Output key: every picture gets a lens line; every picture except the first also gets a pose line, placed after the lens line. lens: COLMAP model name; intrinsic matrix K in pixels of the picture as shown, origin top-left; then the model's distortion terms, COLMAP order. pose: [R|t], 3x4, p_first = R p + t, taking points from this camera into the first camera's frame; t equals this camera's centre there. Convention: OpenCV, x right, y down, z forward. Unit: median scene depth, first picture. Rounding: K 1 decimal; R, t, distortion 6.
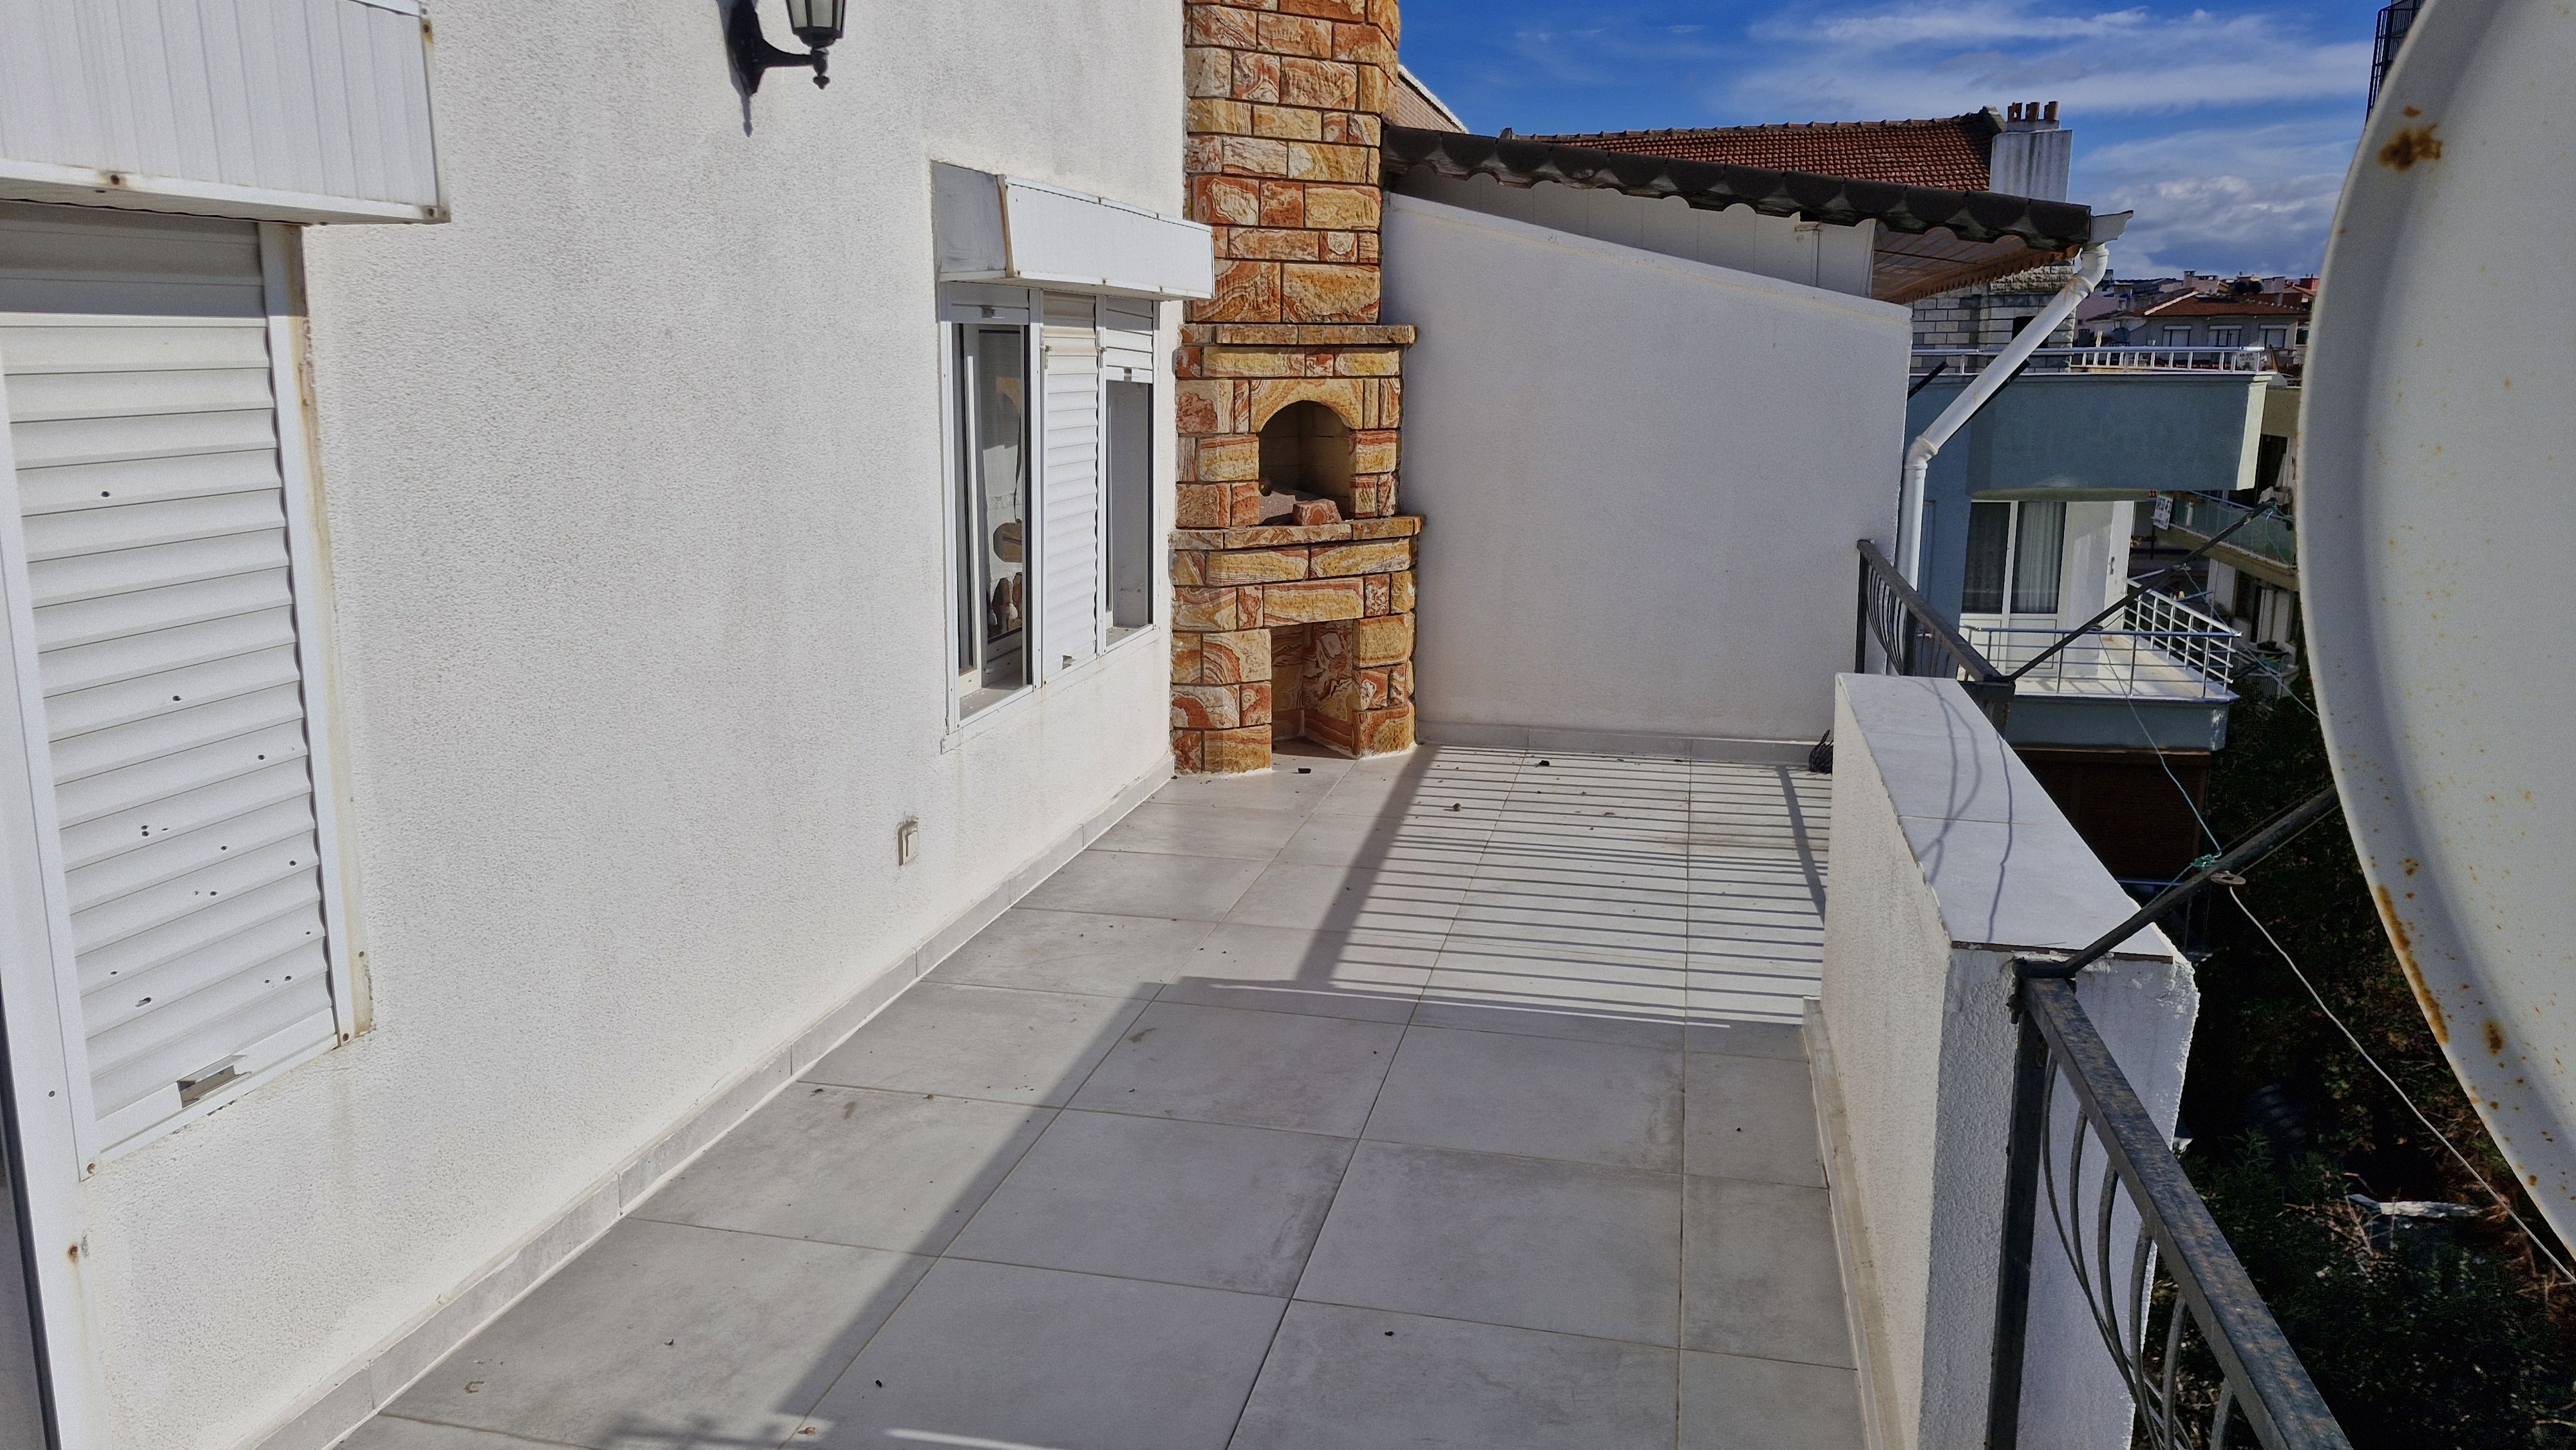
lens RADIAL K [[1776.3, 0, 1295.5], [0, 1776.3, 679.3], [0, 0, 1]] dist [0.111669, -0.147425]
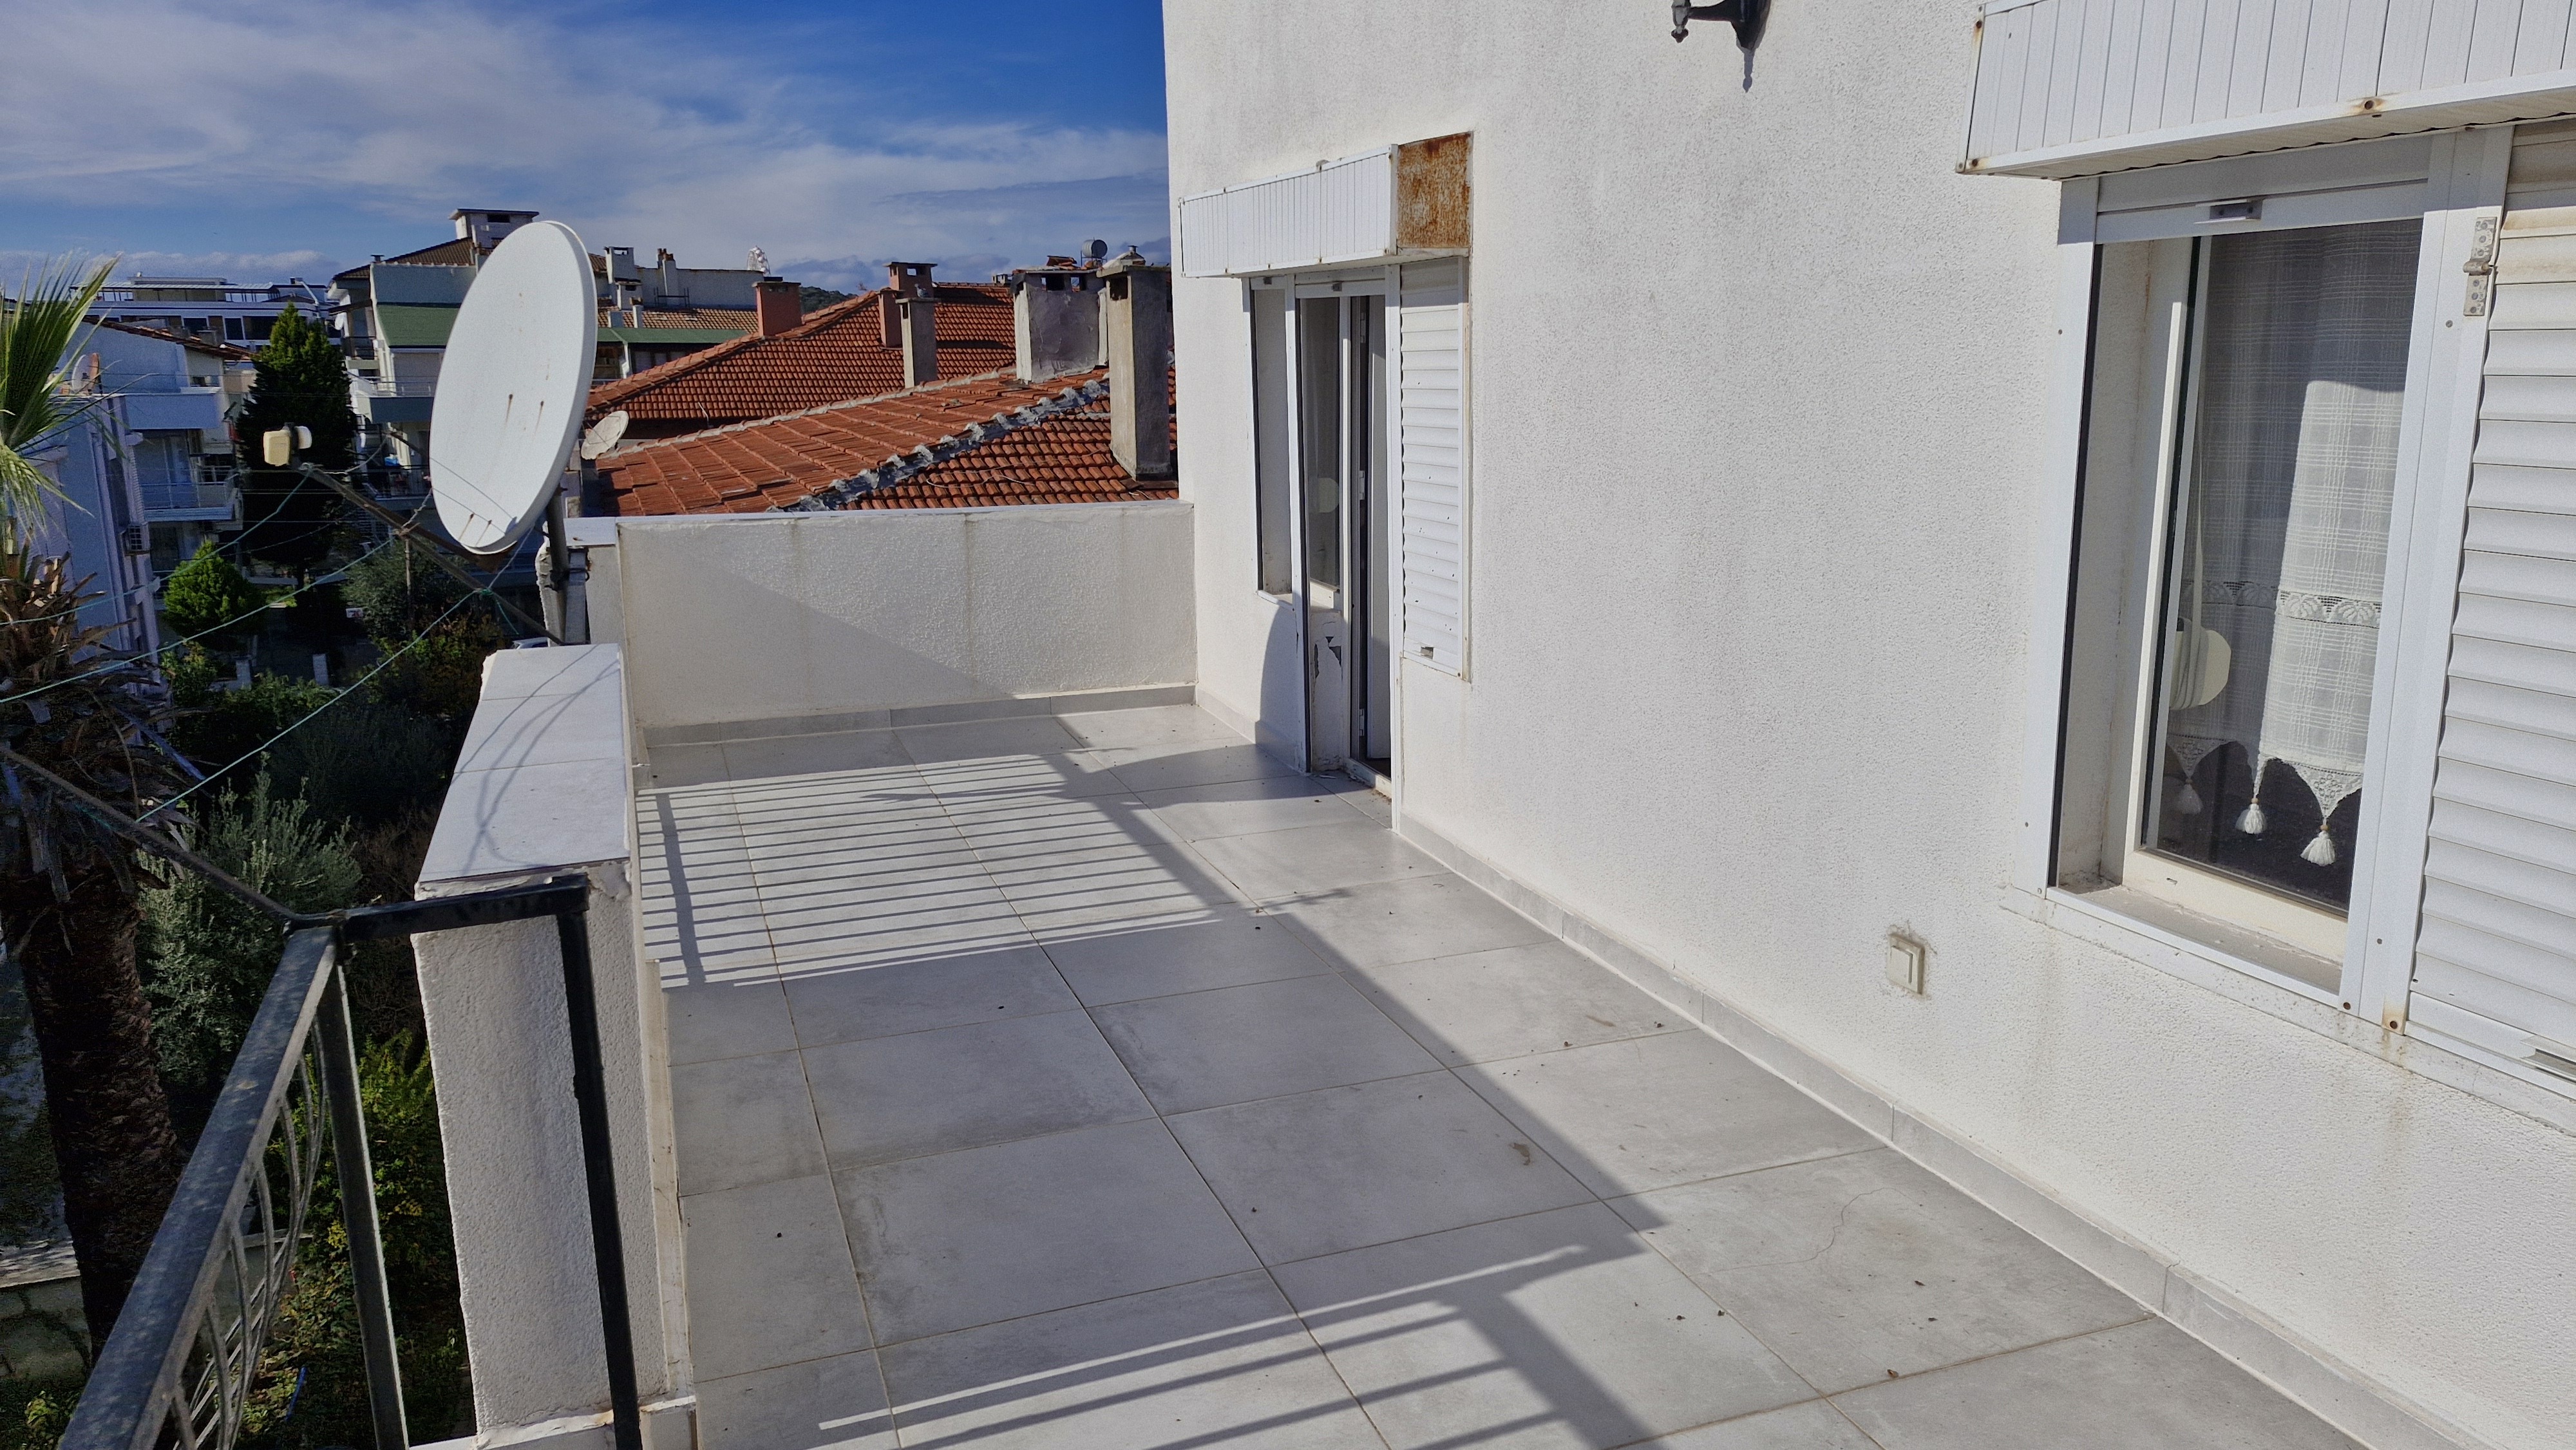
lens RADIAL K [[1772.2, 0, 1288.0], [0, 1772.2, 725.0], [0, 0, 1]] dist [0.091461, -0.103603]
pose [[-0.840609, 0.116975, -0.528860, 0.481372], [-0.092051, 0.931345, 0.352311, -0.302495], [0.533763, 0.344838, -0.772129, 1.761789]]
